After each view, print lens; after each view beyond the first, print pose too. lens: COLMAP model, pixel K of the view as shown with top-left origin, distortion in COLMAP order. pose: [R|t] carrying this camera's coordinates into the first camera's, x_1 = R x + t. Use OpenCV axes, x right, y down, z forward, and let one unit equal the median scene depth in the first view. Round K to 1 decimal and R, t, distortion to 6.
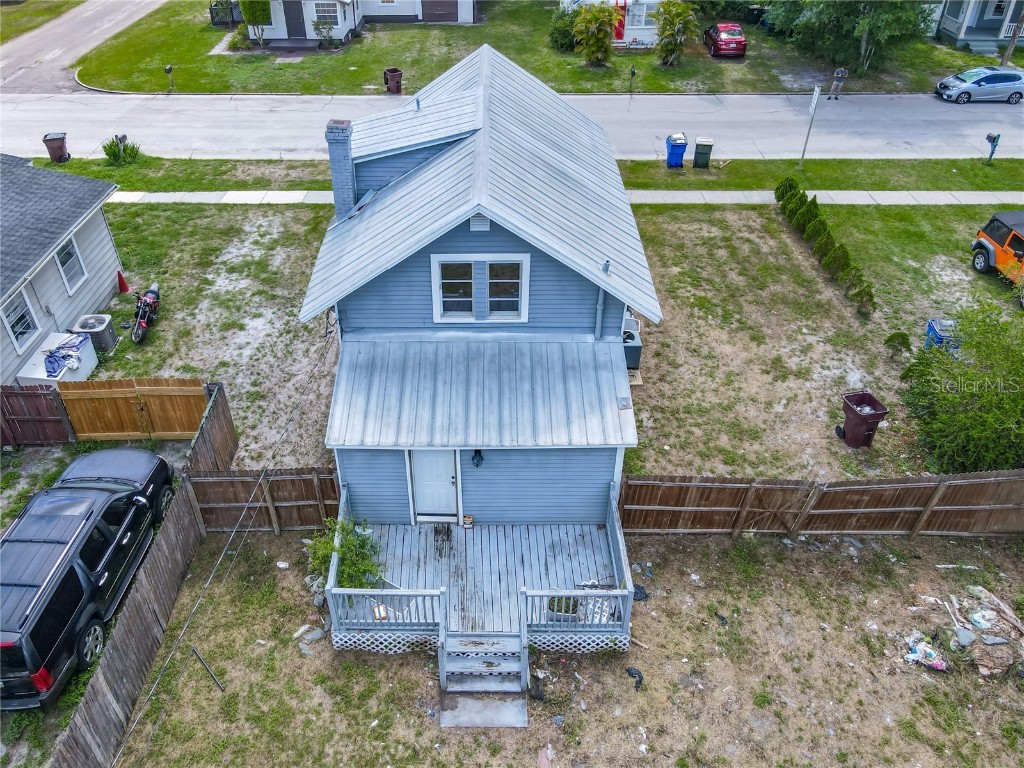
lens RADIAL K [[774.2, 0, 485.4], [0, 774.2, 375.5], [0, 0, 1]] dist [0.011272, 0.015521]
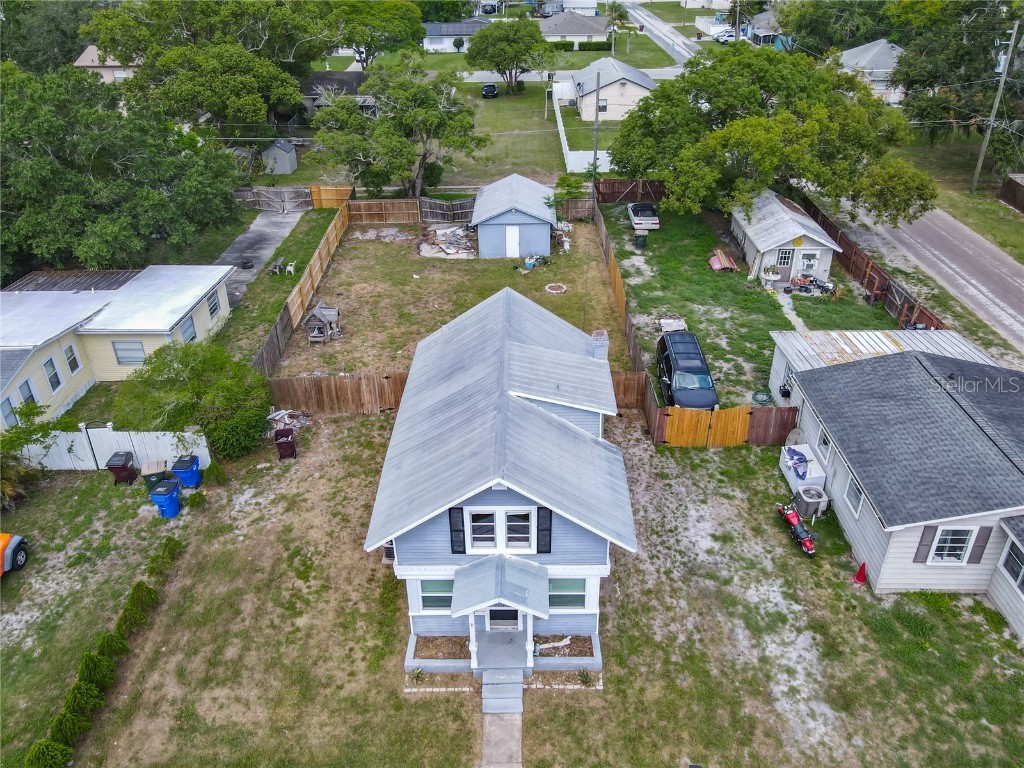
lens RADIAL K [[774.2, 0, 514.4], [0, 774.2, 338.6], [0, 0, 1]] dist [0.011272, 0.015521]
pose [[-0.999841, 0.015537, 0.008705, -0.023648], [0.014518, 0.427983, 0.903670, -1.152846], [0.010315, 0.903653, -0.428140, 1.125105]]
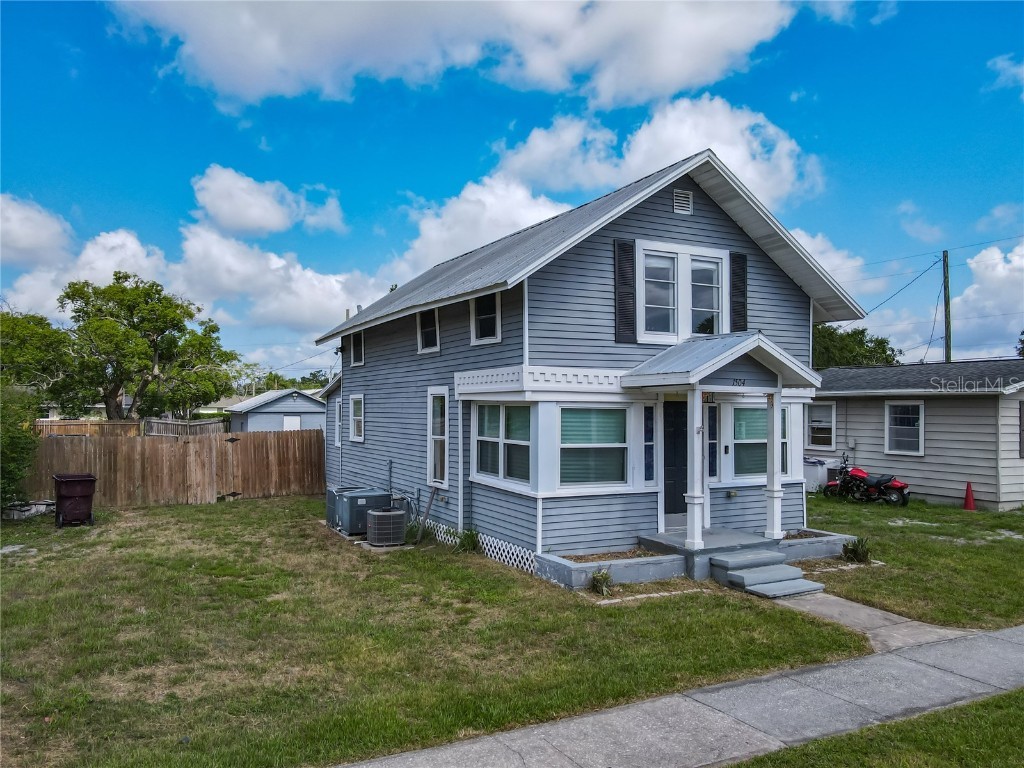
lens RADIAL K [[774.2, 0, 509.1], [0, 774.2, 376.9], [0, 0, 1]] dist [0.011272, 0.015521]
pose [[-0.886195, -0.020064, -0.462878, 0.338539], [-0.277869, 0.822457, 0.496339, -0.484352], [0.370739, 0.568473, -0.734432, 1.315699]]
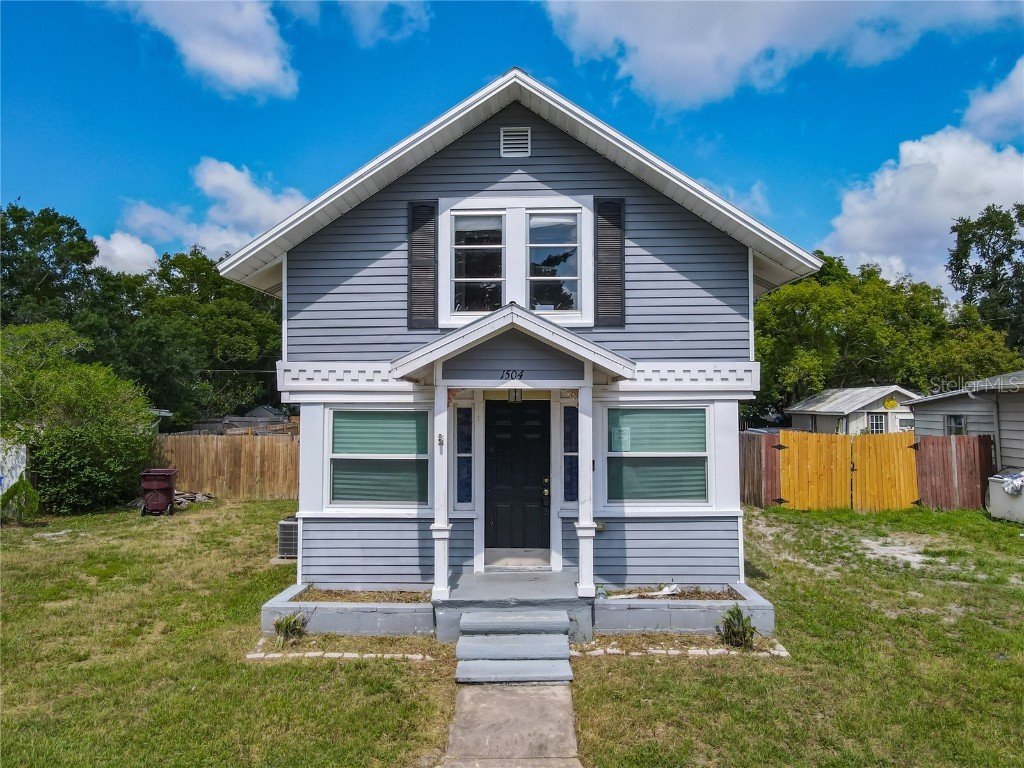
lens RADIAL K [[774.2, 0, 506.1], [0, 774.2, 353.5], [0, 0, 1]] dist [0.011272, 0.015521]
pose [[-0.999744, 0.008055, 0.021140, -0.001631], [0.018208, 0.841068, 0.540623, -0.480102], [-0.013425, 0.540869, -0.840999, 1.307186]]
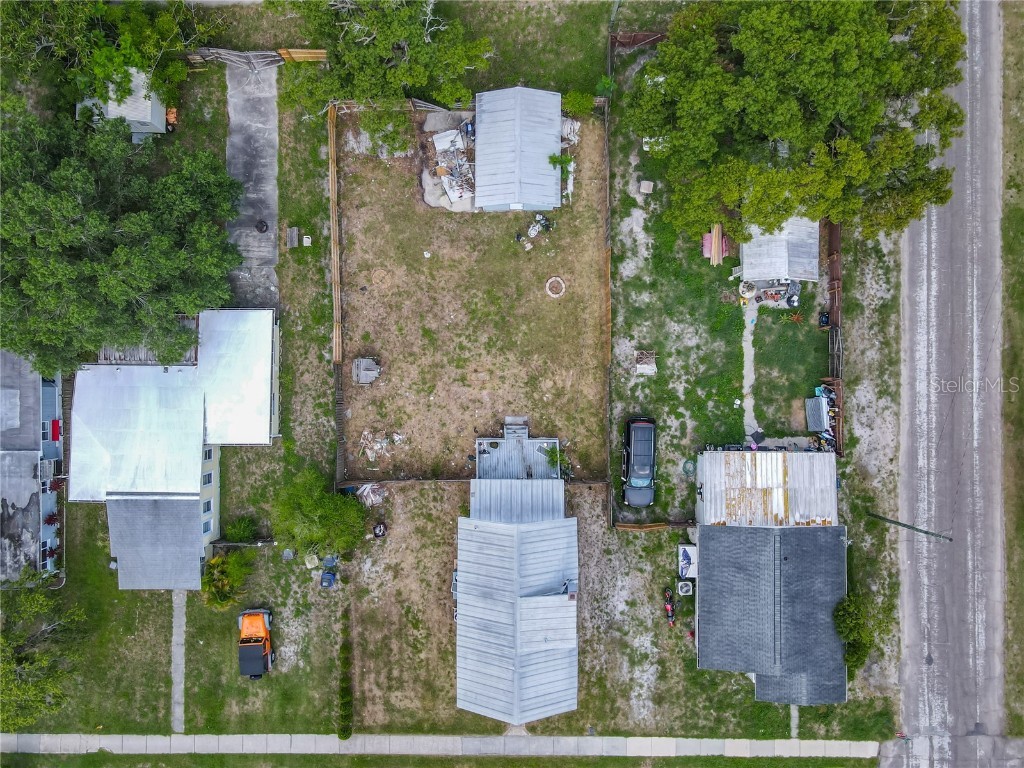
lens RADIAL K [[774.2, 0, 508.3], [0, 774.2, 389.3], [0, 0, 1]] dist [0.011272, 0.015521]
pose [[-0.999630, 0.008515, 0.025849, -0.033253], [0.015530, -0.601486, 0.798732, -1.353103], [0.022349, 0.798838, 0.601131, -0.765738]]
